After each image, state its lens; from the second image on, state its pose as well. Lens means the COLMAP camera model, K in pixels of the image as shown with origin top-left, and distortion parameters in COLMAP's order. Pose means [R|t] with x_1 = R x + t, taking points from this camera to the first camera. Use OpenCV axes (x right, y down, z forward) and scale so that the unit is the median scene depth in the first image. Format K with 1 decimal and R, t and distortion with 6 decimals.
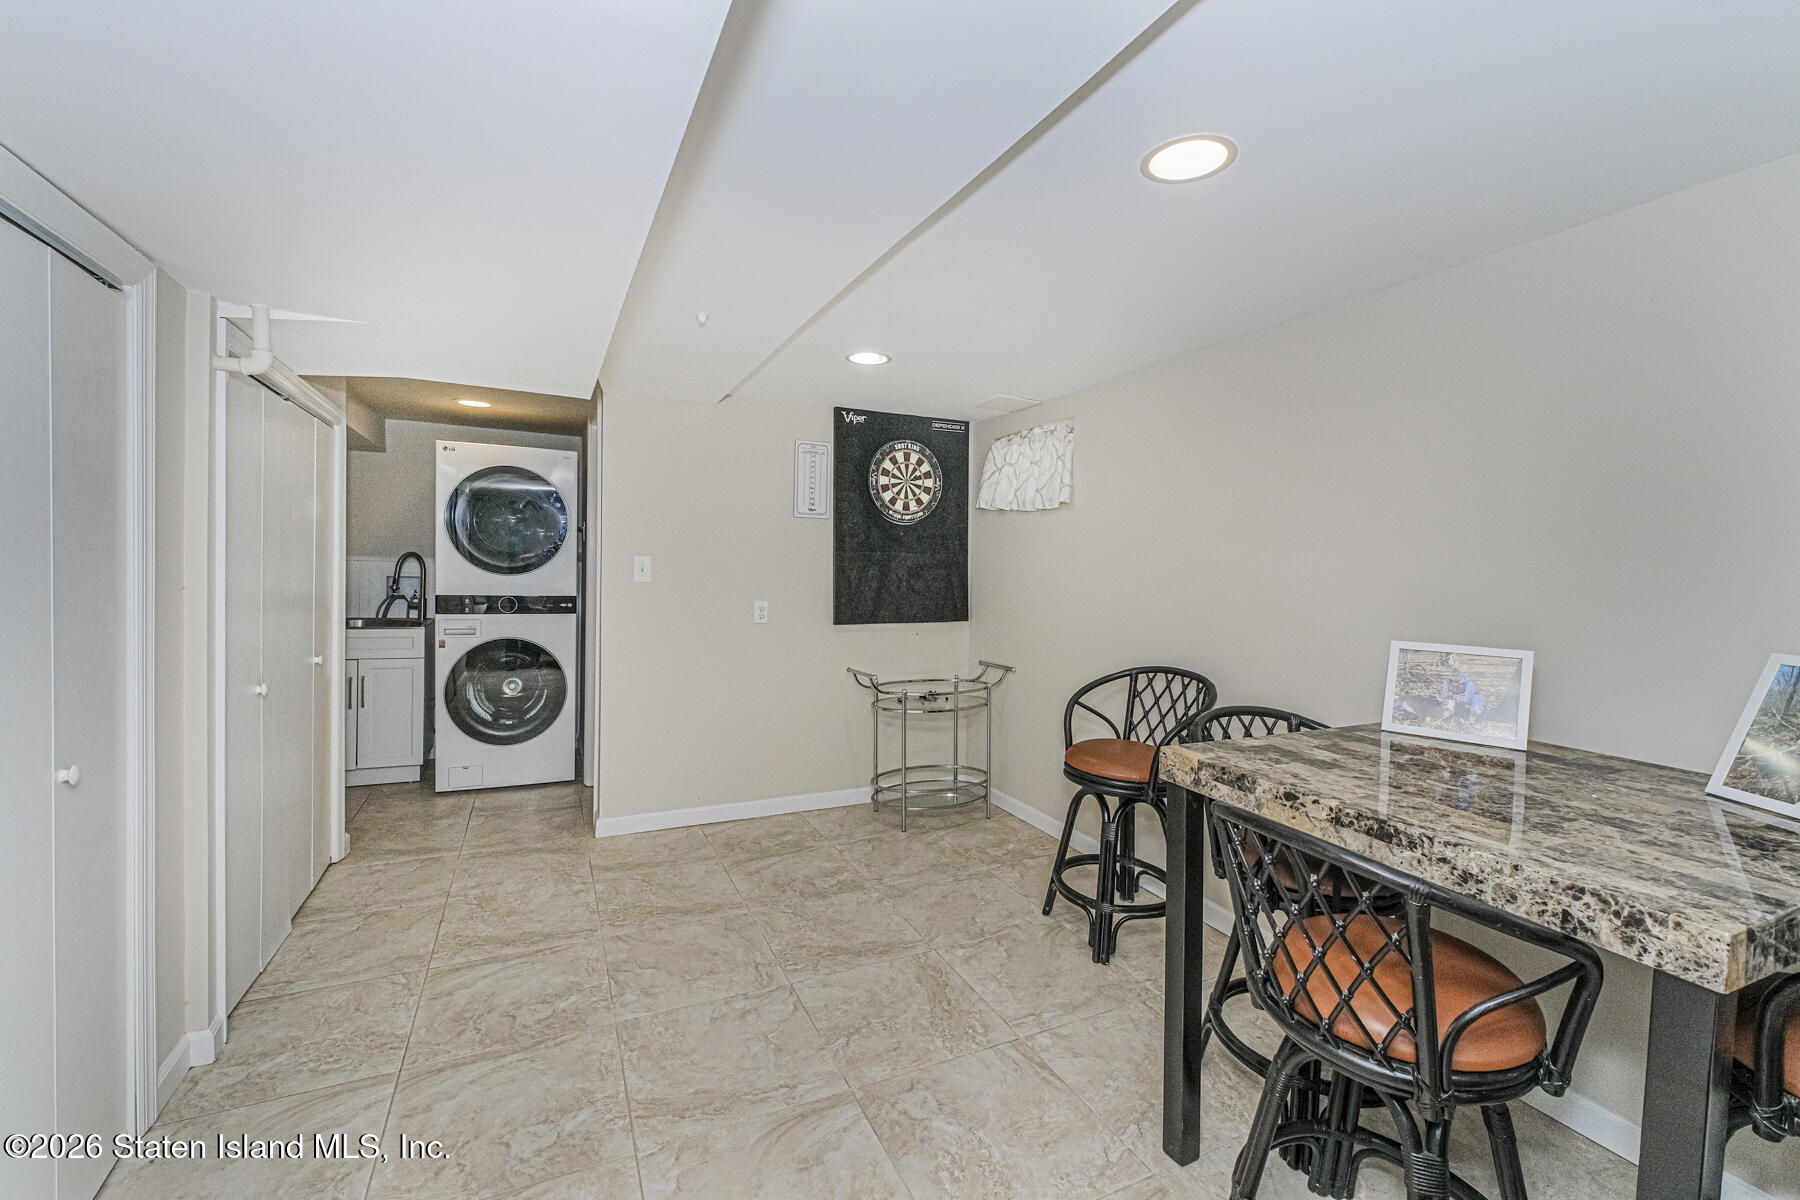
lens RADIAL K [[751.4, 0, 903.9], [0, 751.4, 594.1], [0, 0, 1]] dist [-0.000817, -0.000482]
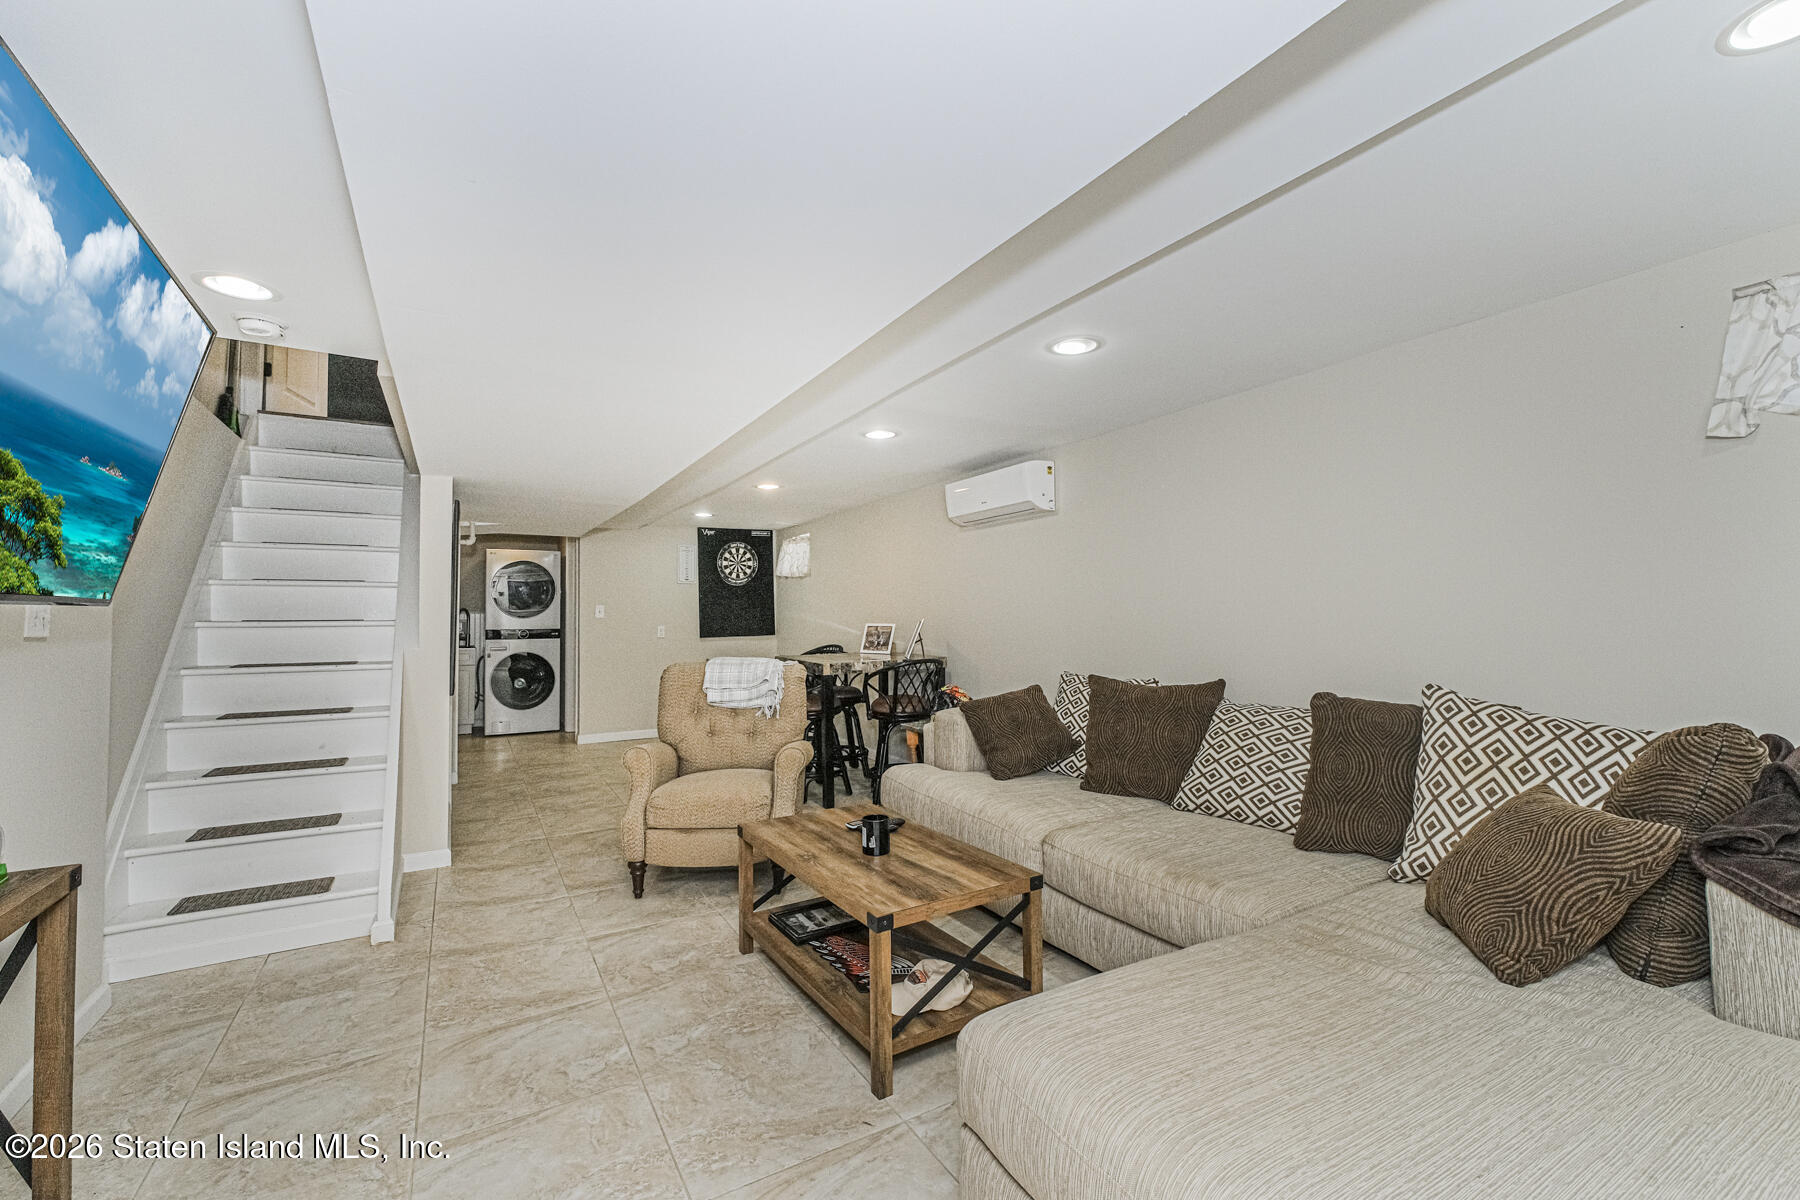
lens RADIAL K [[751.4, 0, 903.9], [0, 751.4, 594.1], [0, 0, 1]] dist [-0.000817, -0.000482]
pose [[0.995809, -0.030190, 0.086328, 0.260294], [0.035672, 0.997396, -0.062681, 0.066028], [-0.084211, 0.065498, 0.994293, -0.954999]]
